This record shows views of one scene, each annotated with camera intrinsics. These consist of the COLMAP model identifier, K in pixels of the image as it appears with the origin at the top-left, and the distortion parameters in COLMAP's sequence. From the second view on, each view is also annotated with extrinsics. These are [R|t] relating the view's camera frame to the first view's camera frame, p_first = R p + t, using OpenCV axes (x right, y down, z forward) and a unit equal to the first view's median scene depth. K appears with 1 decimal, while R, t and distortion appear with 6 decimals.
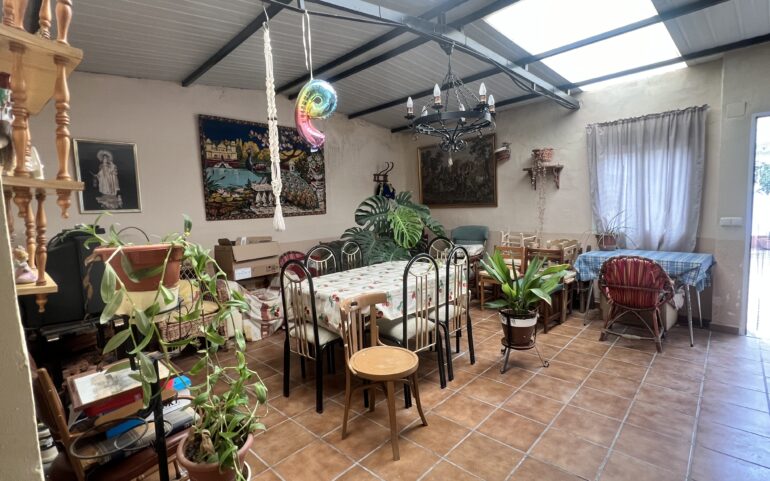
lens RADIAL K [[373.6, 0, 382.6], [0, 373.6, 229.9], [0, 0, 1]] dist [-0.004261, -0.000537]
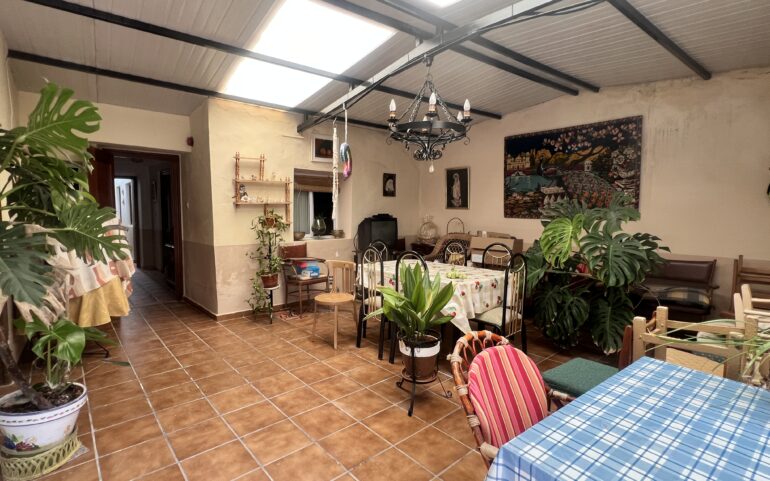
lens RADIAL K [[373.6, 0, 382.6], [0, 373.6, 229.9], [0, 0, 1]] dist [-0.004261, -0.000537]
pose [[-0.103344, 0.087961, -0.990749, 0.863250], [-0.072631, 0.992755, 0.095715, -0.076165], [0.991990, 0.081850, -0.096207, 0.702014]]
